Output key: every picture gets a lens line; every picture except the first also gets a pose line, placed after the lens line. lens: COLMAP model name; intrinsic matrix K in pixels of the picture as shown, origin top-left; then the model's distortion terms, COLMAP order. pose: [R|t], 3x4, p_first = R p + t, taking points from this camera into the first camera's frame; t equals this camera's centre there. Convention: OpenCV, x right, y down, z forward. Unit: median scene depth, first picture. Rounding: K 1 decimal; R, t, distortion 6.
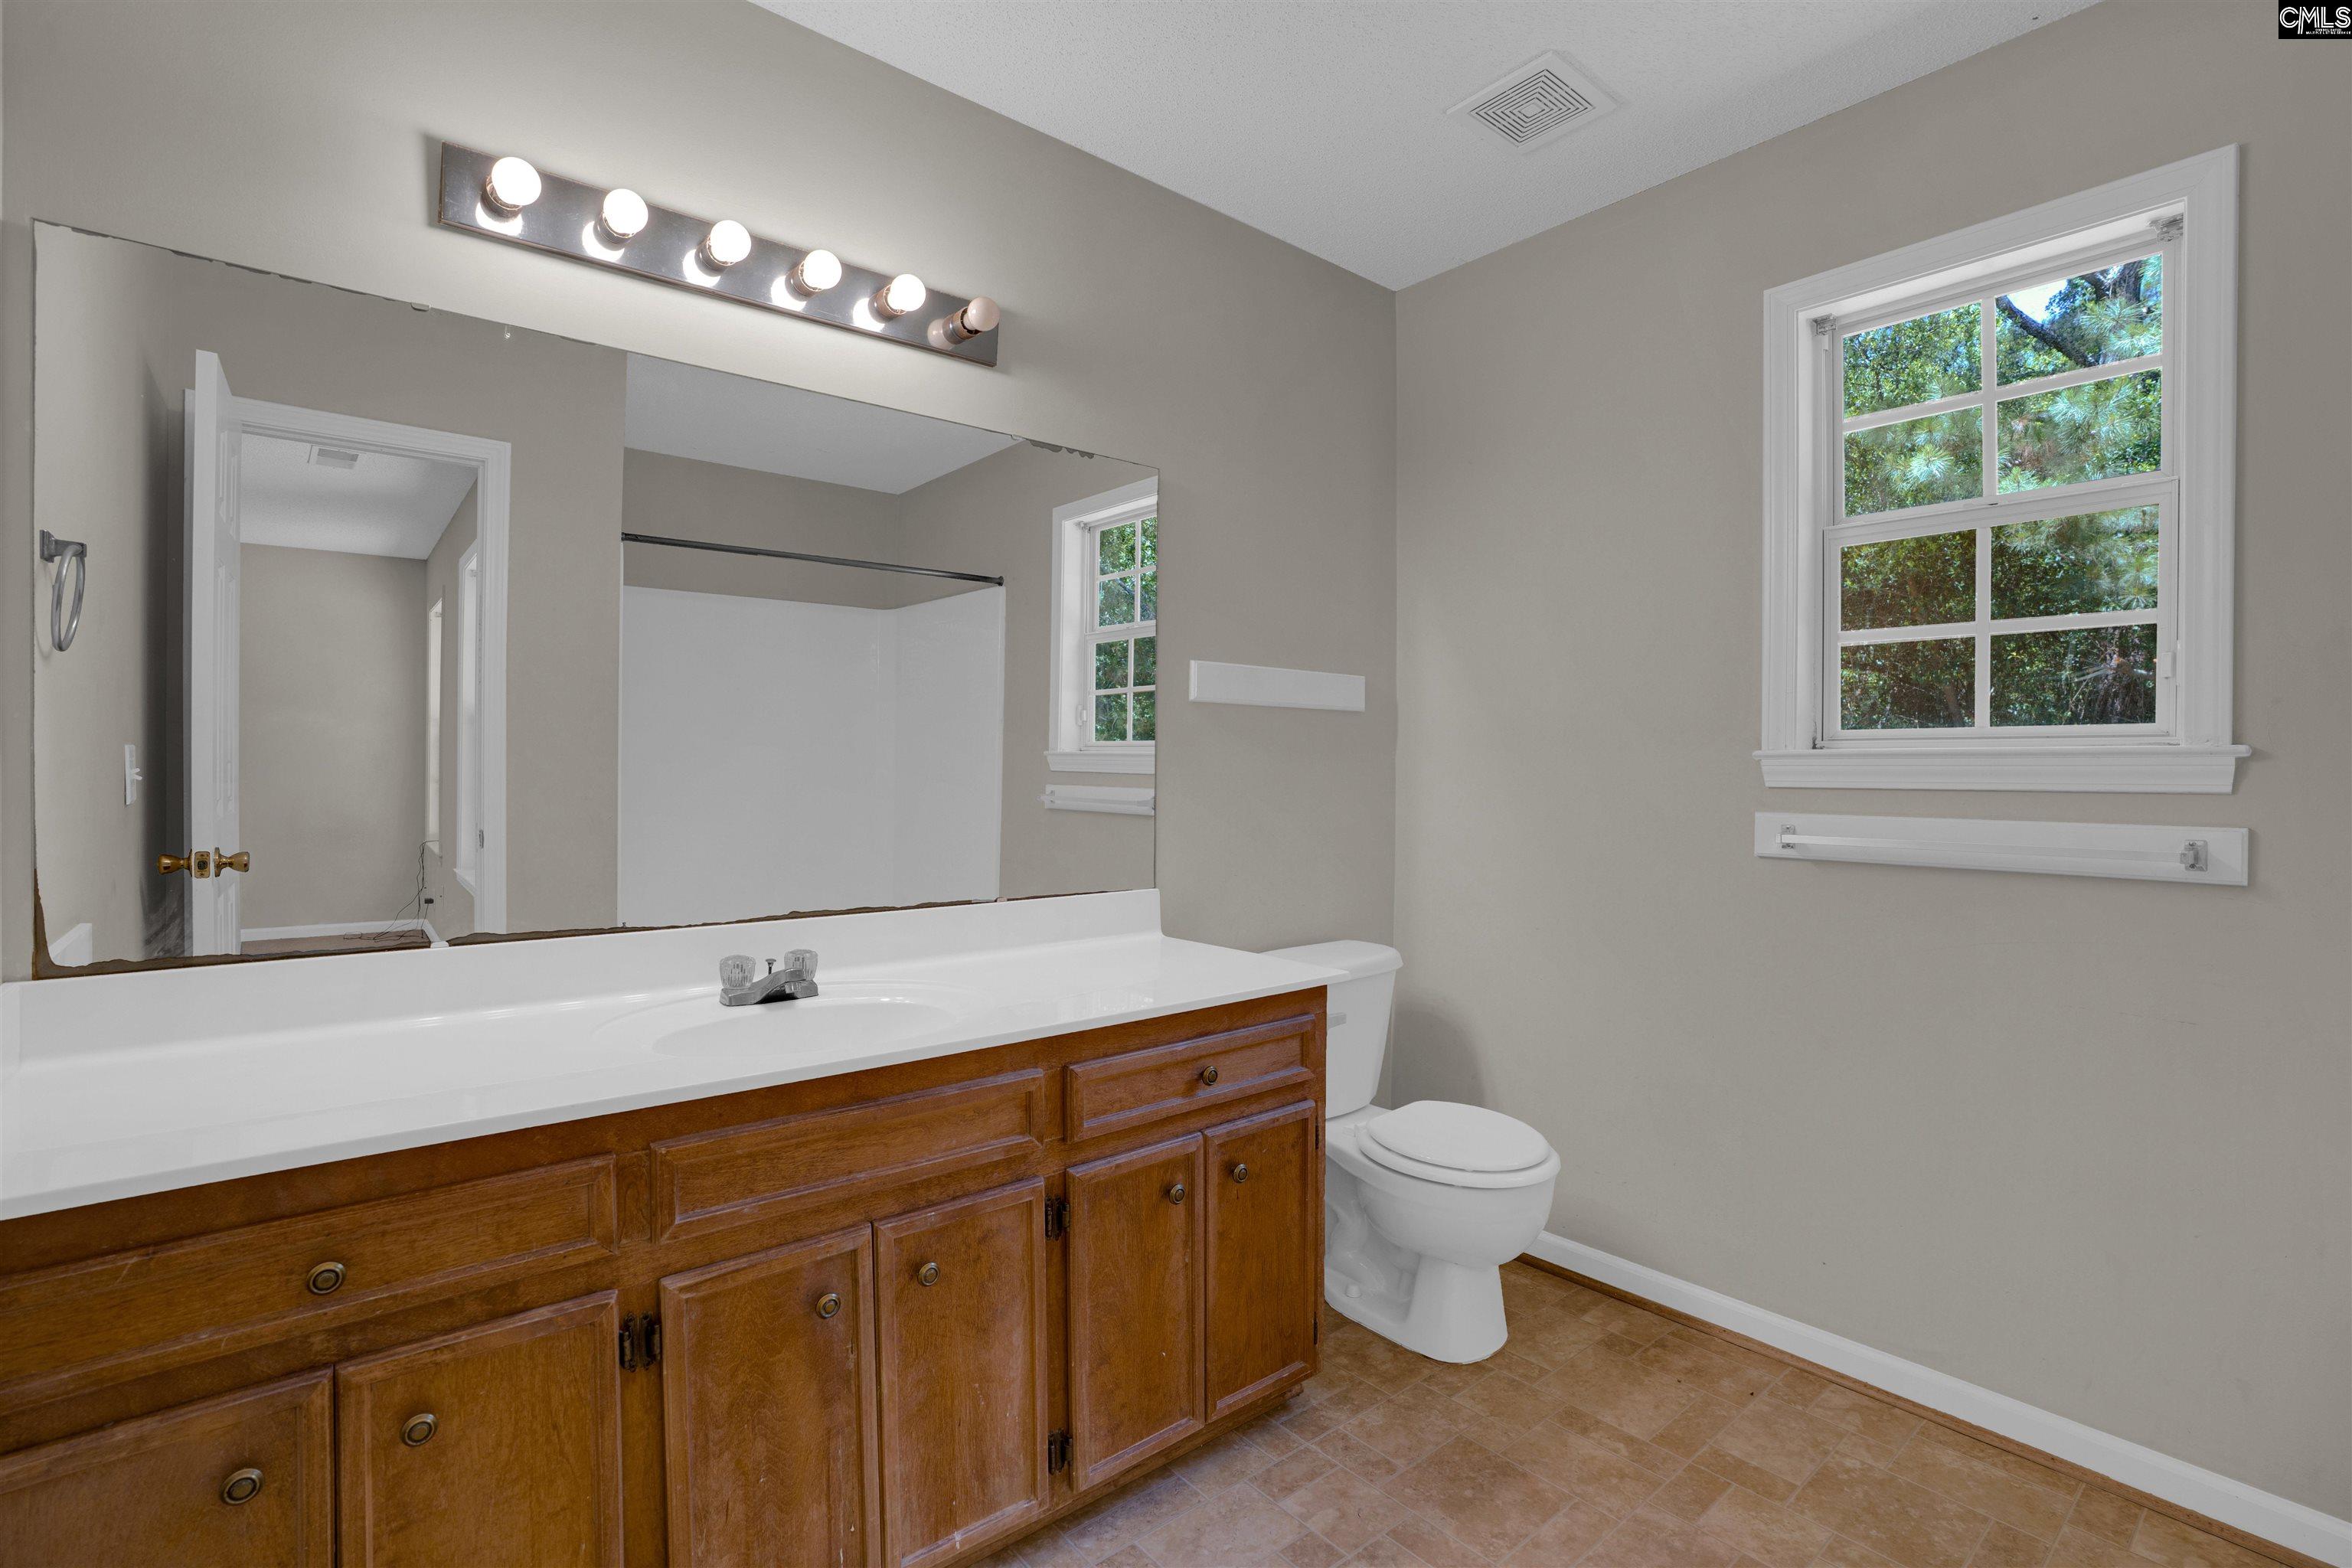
lens RADIAL K [[1084.6, 0, 1195.7], [0, 1084.6, 775.8], [0, 0, 1]] dist [-0.027718, 0.000487]
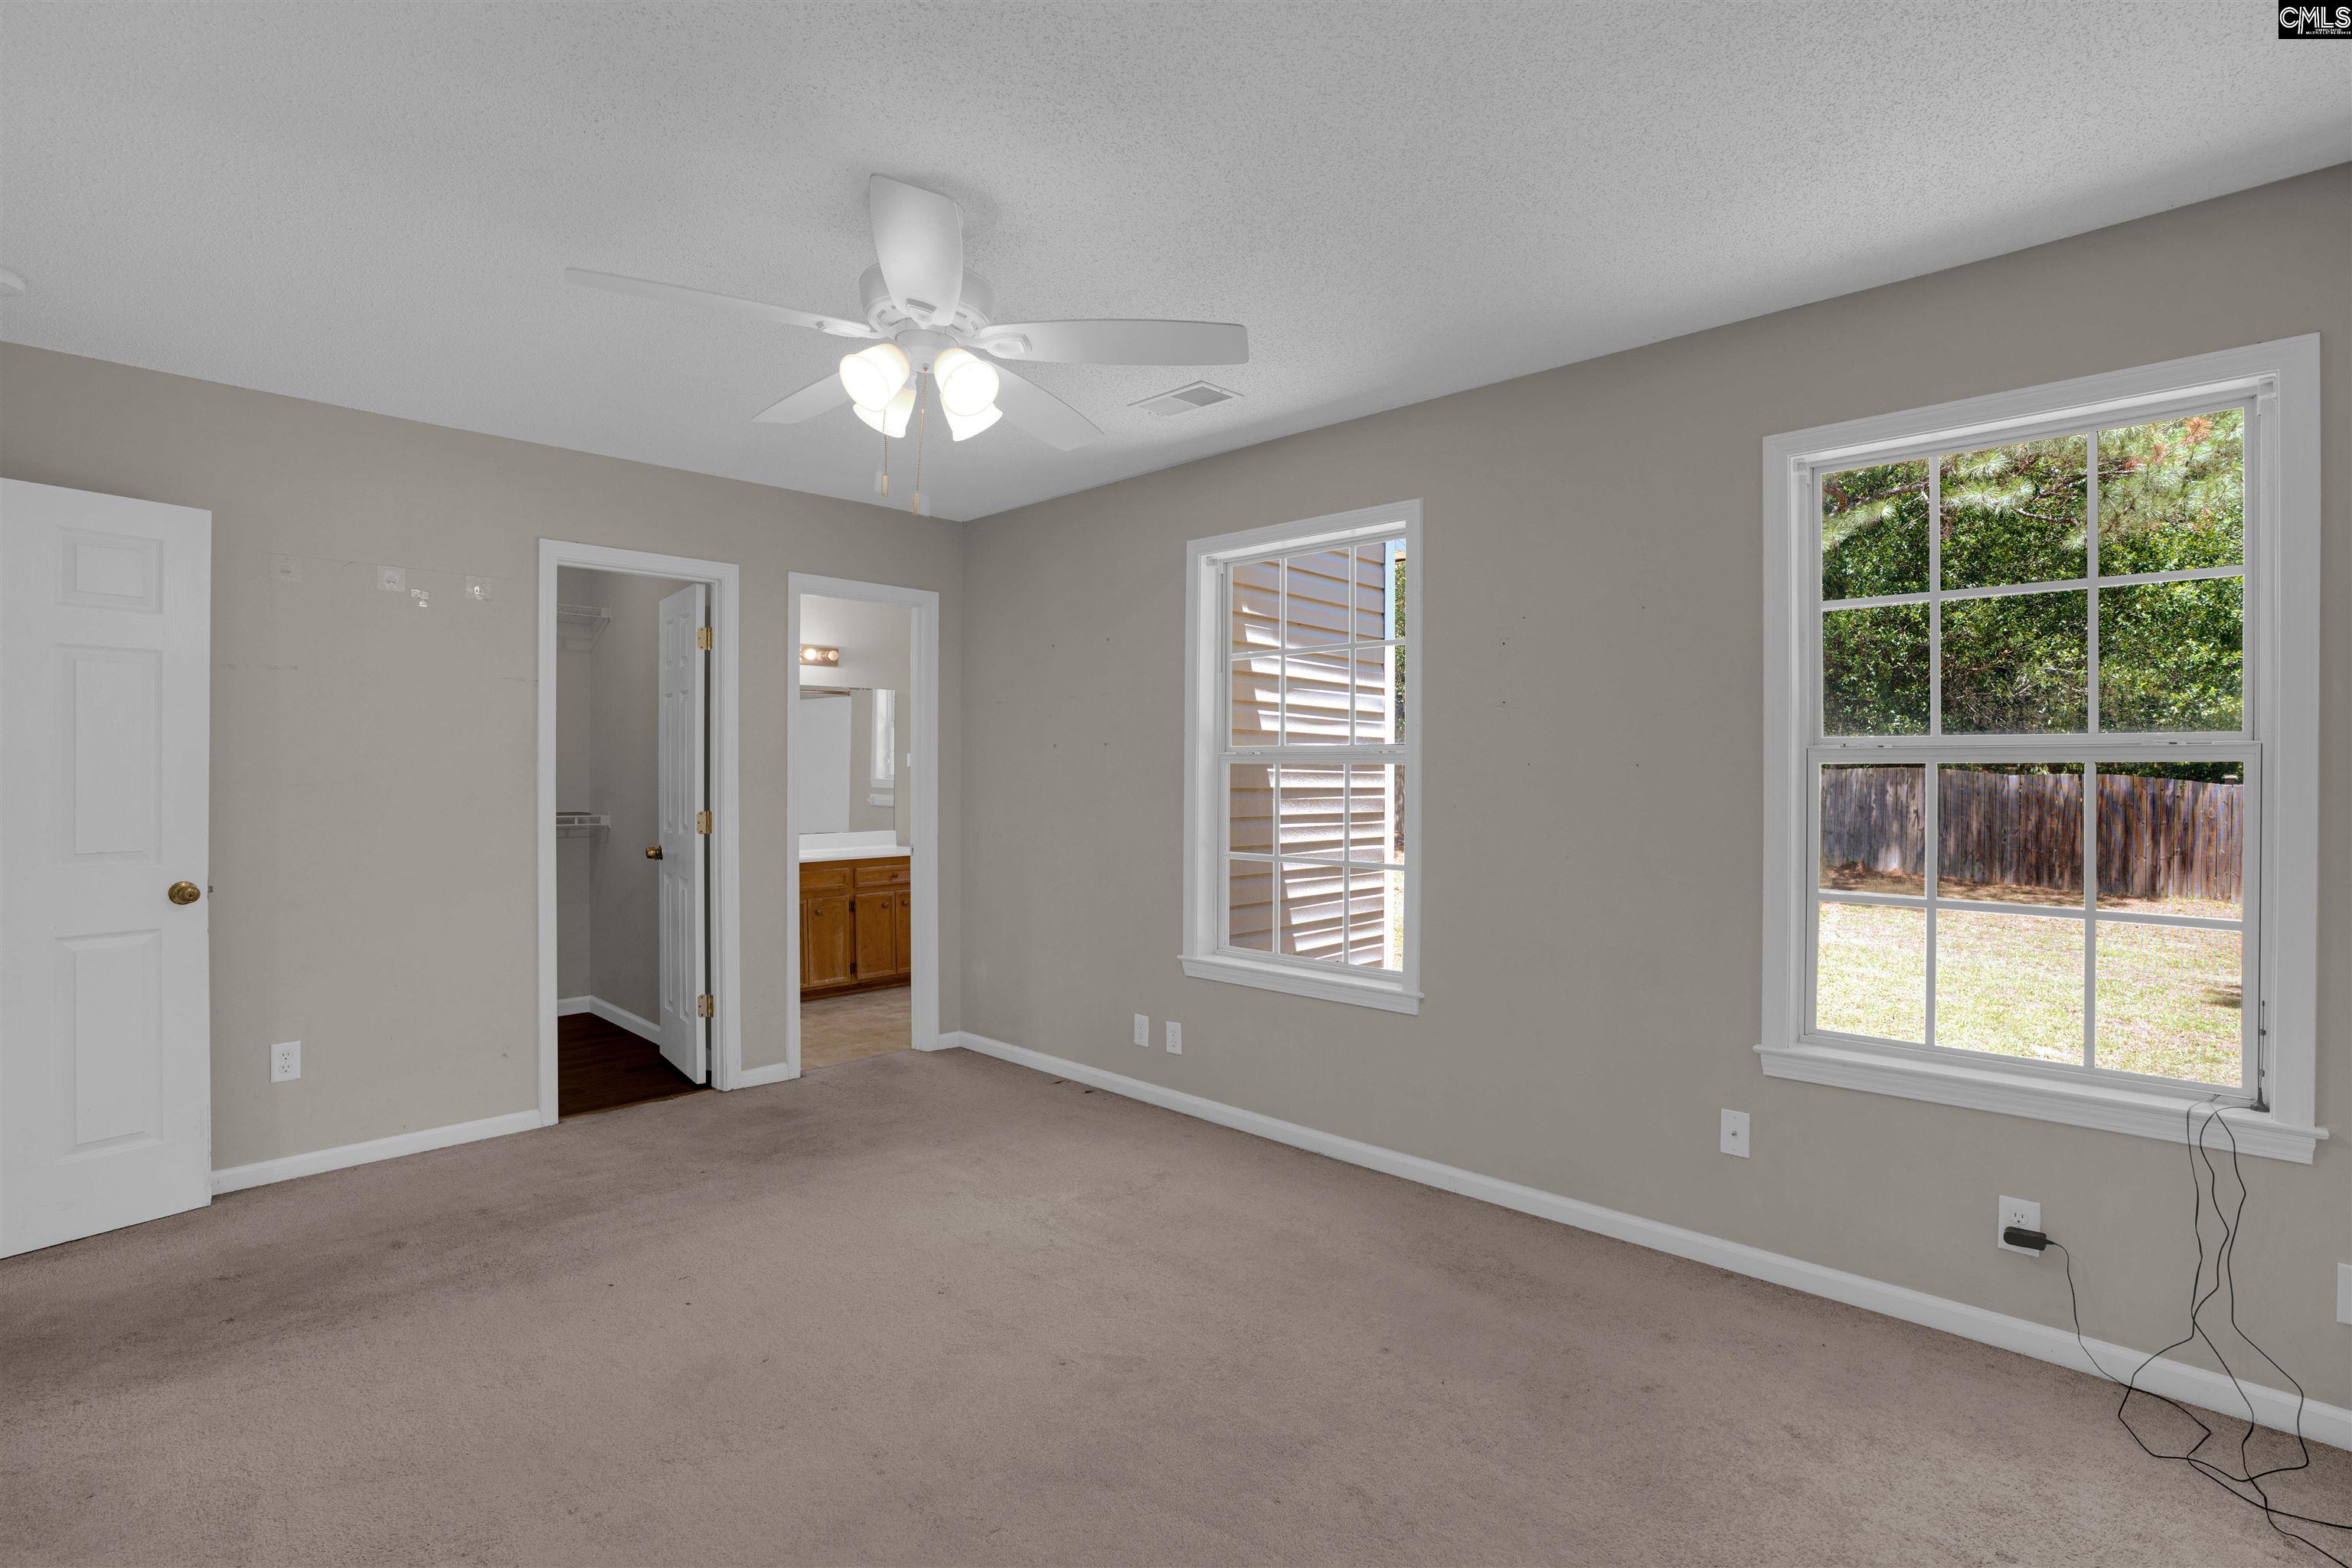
lens RADIAL K [[1084.6, 0, 1195.7], [0, 1084.6, 775.8], [0, 0, 1]] dist [-0.027718, 0.000487]
pose [[0.993691, 0.000343, 0.112154, 0.630419], [-0.000268, 1.000000, -0.000683, -0.063876], [-0.112154, 0.000648, 0.993691, -2.866310]]
